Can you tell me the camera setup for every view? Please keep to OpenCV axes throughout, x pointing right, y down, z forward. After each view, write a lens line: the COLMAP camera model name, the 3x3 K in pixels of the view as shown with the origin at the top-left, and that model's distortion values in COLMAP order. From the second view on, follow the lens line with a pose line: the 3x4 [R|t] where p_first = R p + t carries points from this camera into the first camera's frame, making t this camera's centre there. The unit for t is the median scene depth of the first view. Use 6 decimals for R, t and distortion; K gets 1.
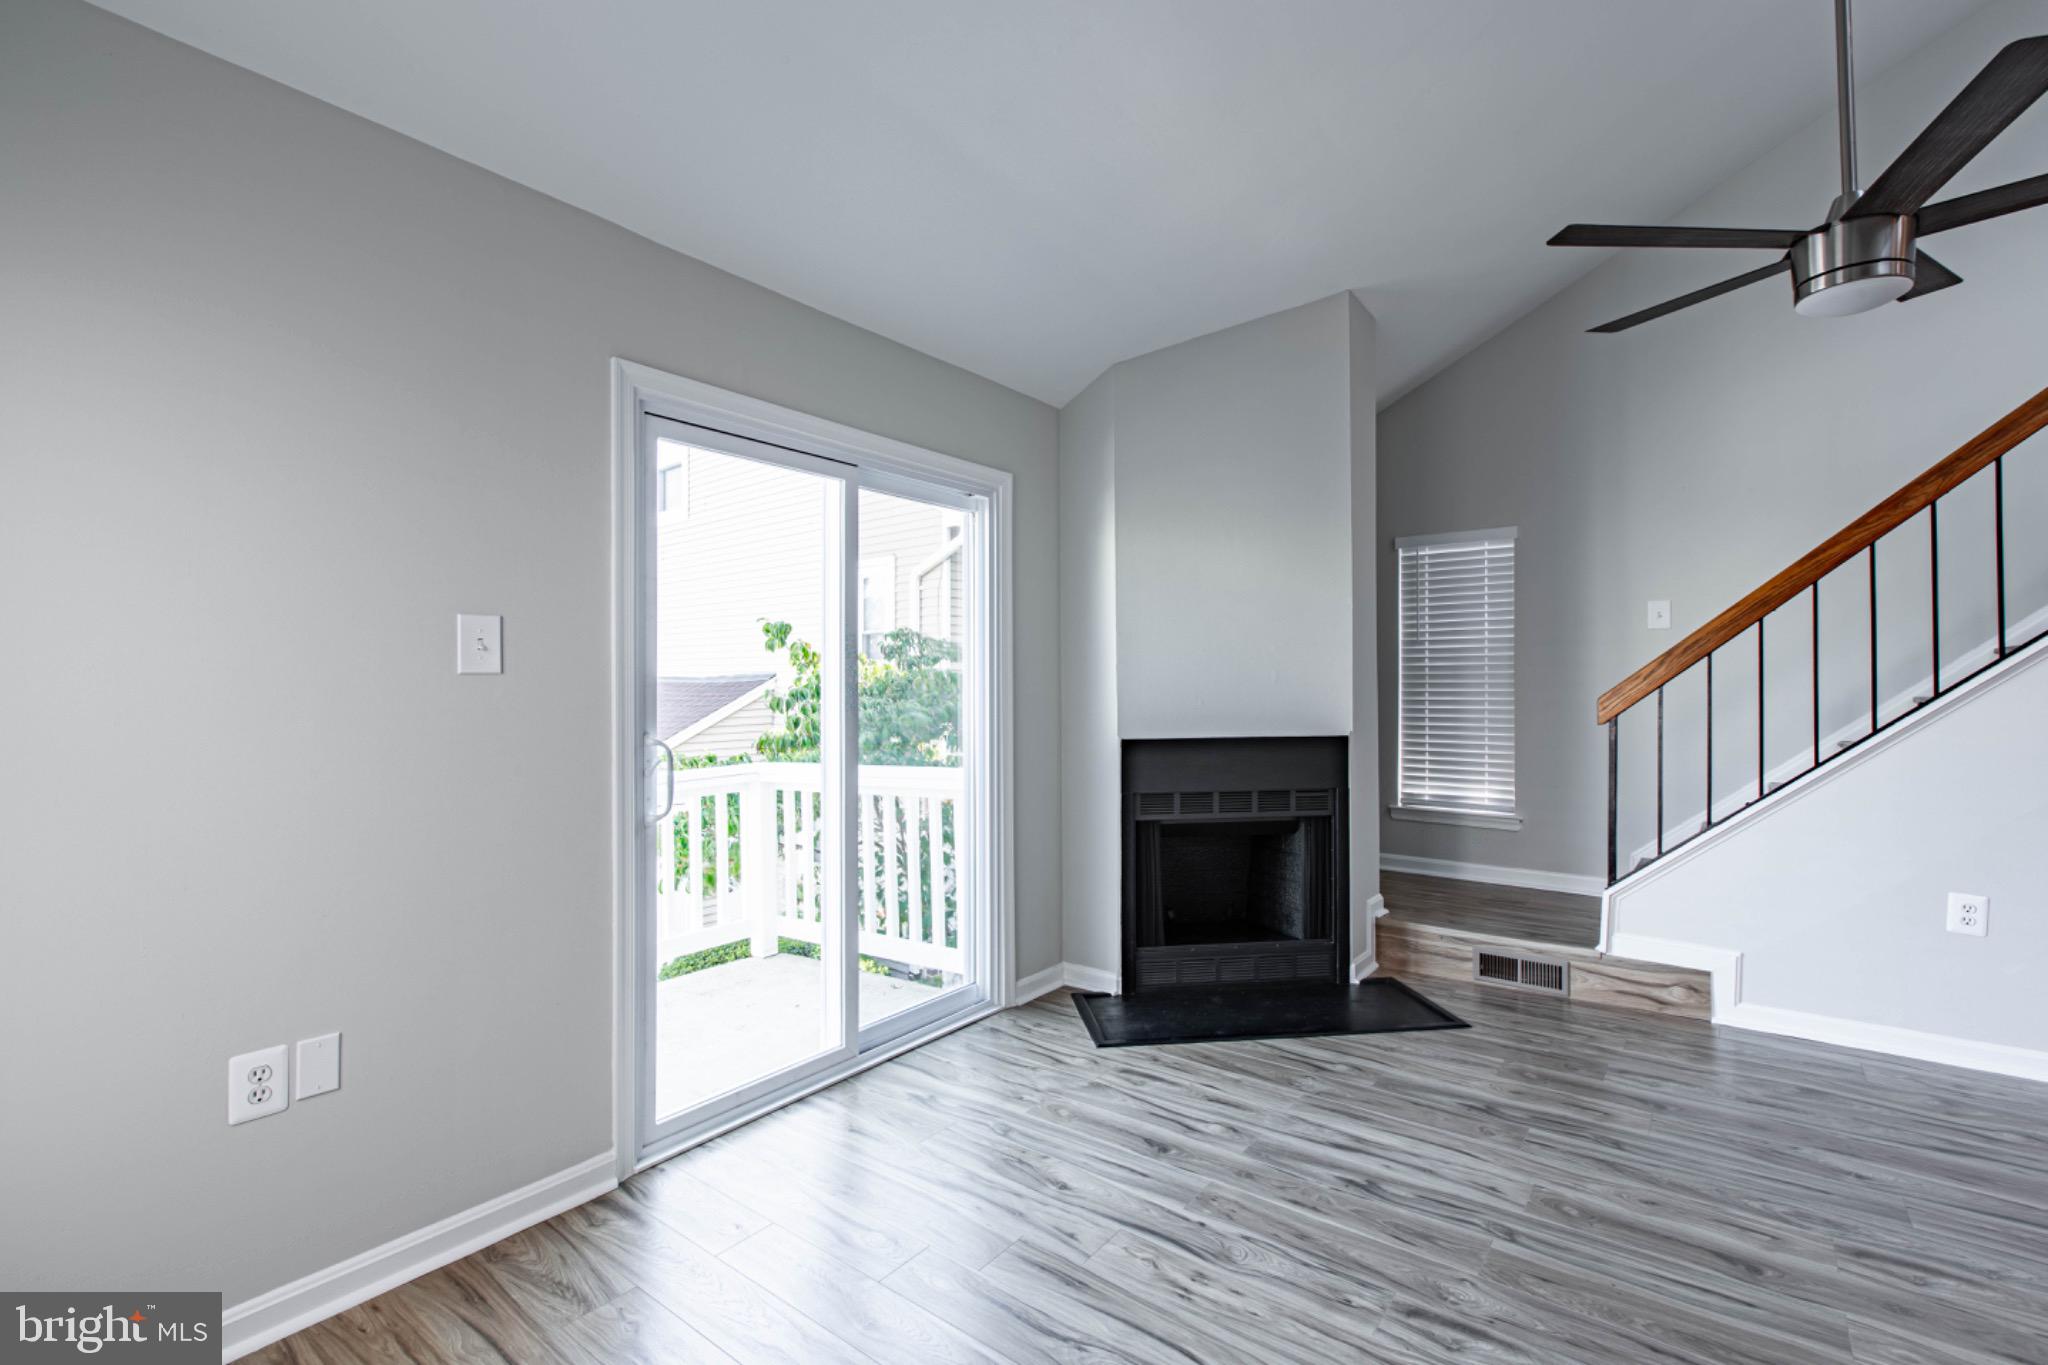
lens RADIAL K [[909.3, 0, 1020.9], [0, 909.3, 676.8], [0, 0, 1]] dist [0.001649, -0.000788]
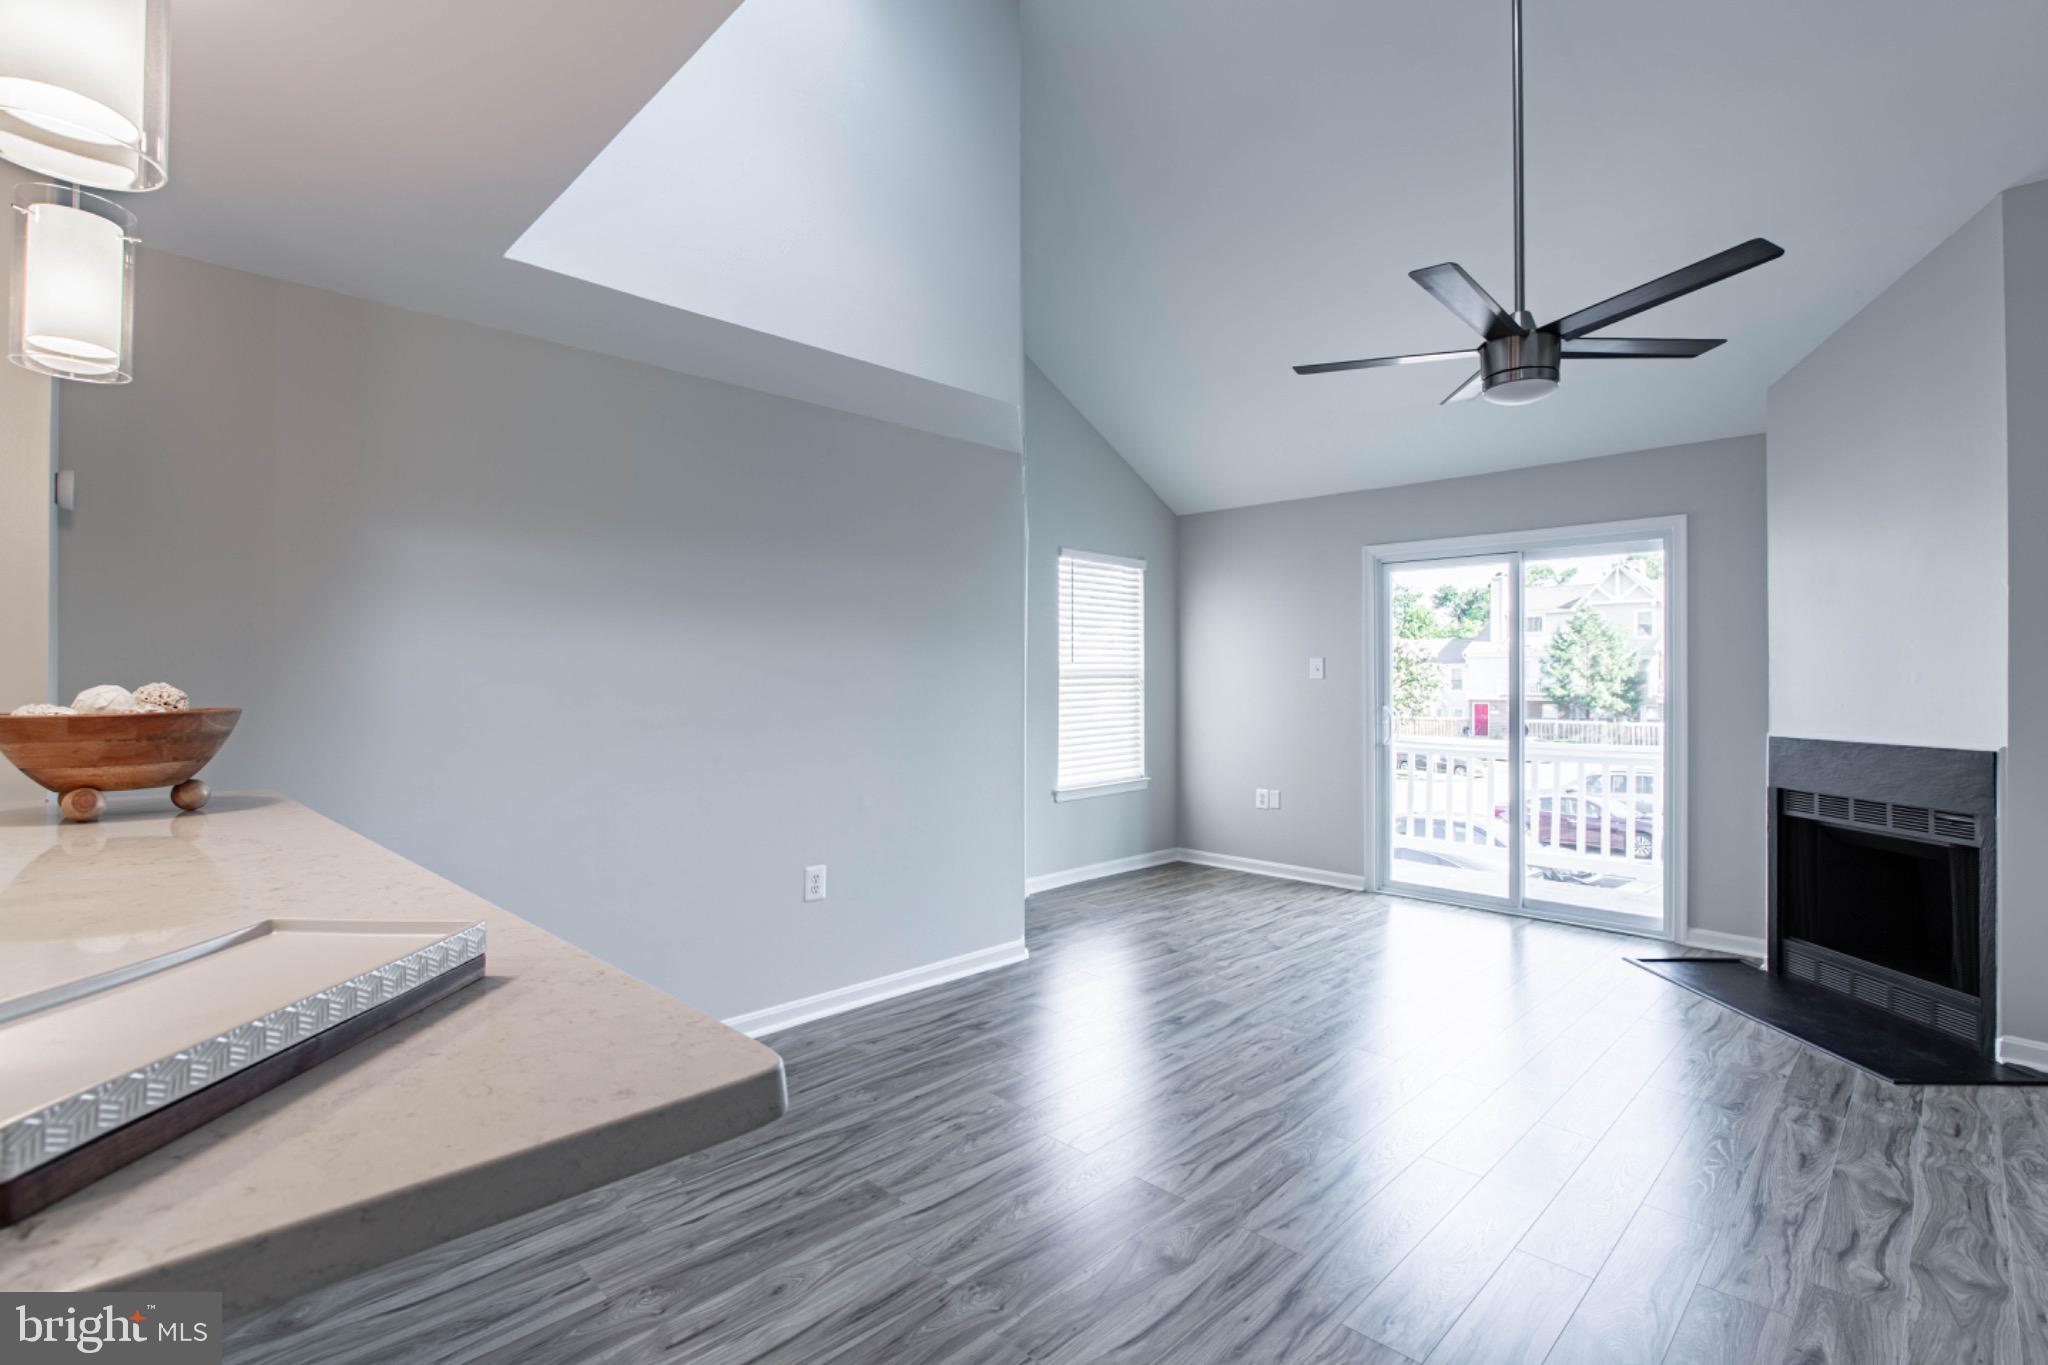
lens RADIAL K [[940.6, 0, 1022.8], [0, 940.6, 678.2], [0, 0, 1]] dist [-0.004603, -0.000656]
pose [[-0.124111, -0.000016, -0.992268, 1.609982], [0.006170, 0.999981, -0.000788, -0.006142], [0.992249, -0.006220, -0.124109, 0.315113]]
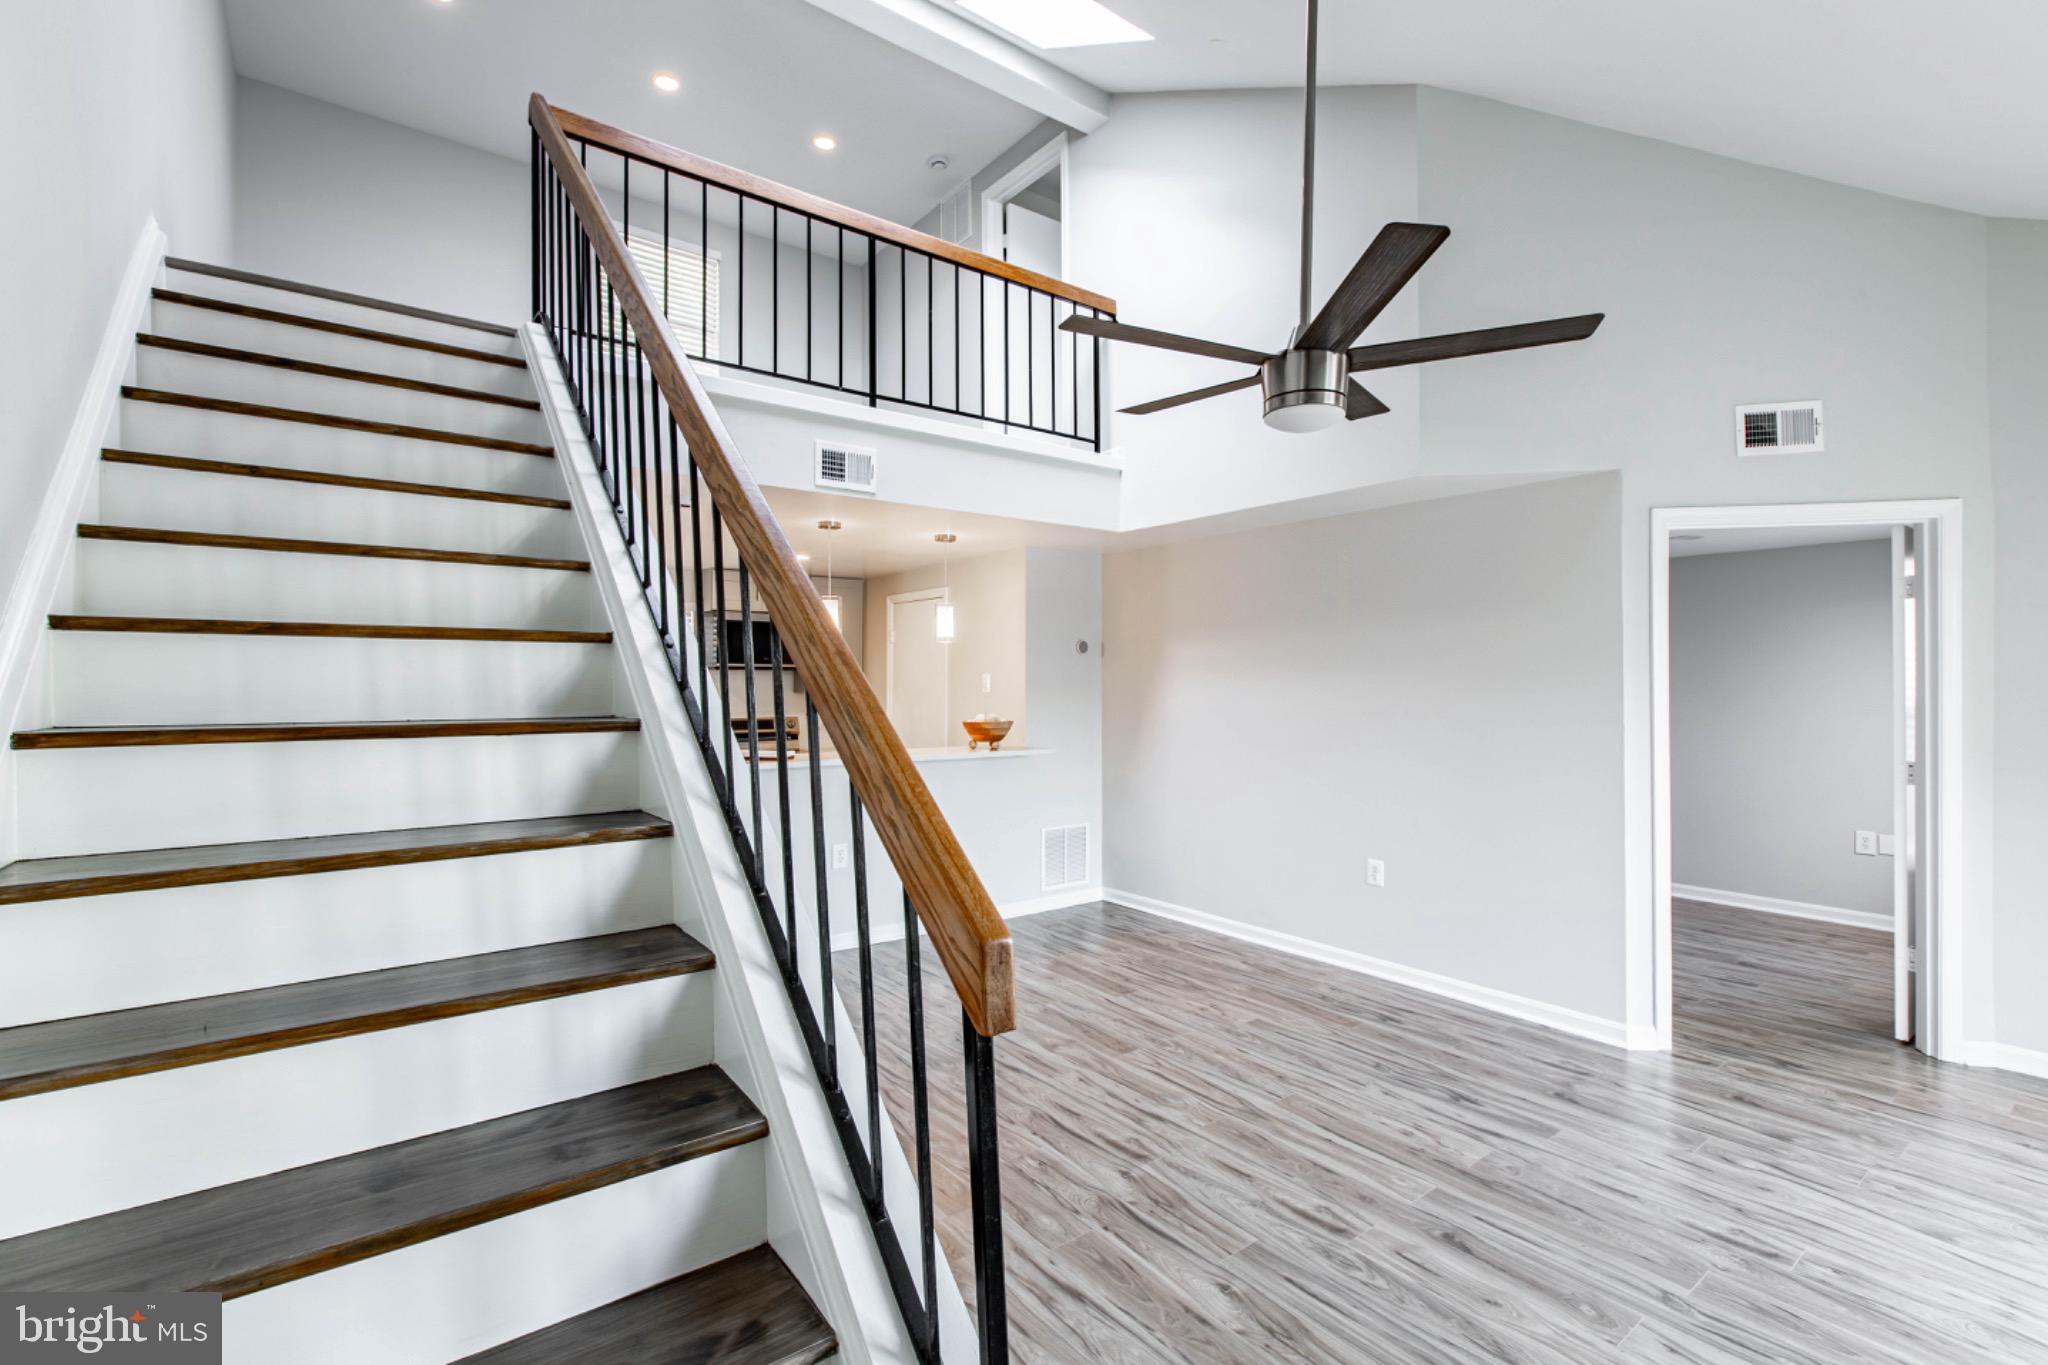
lens RADIAL K [[907.1, 0, 1018.3], [0, 907.1, 678.3], [0, 0, 1]] dist [-0.001535, -0.000818]
pose [[-0.965438, 0.004400, 0.260597, 0.665342], [0.001971, 0.999952, -0.009582, -0.059038], [-0.260627, -0.008738, -0.965400, 1.491813]]
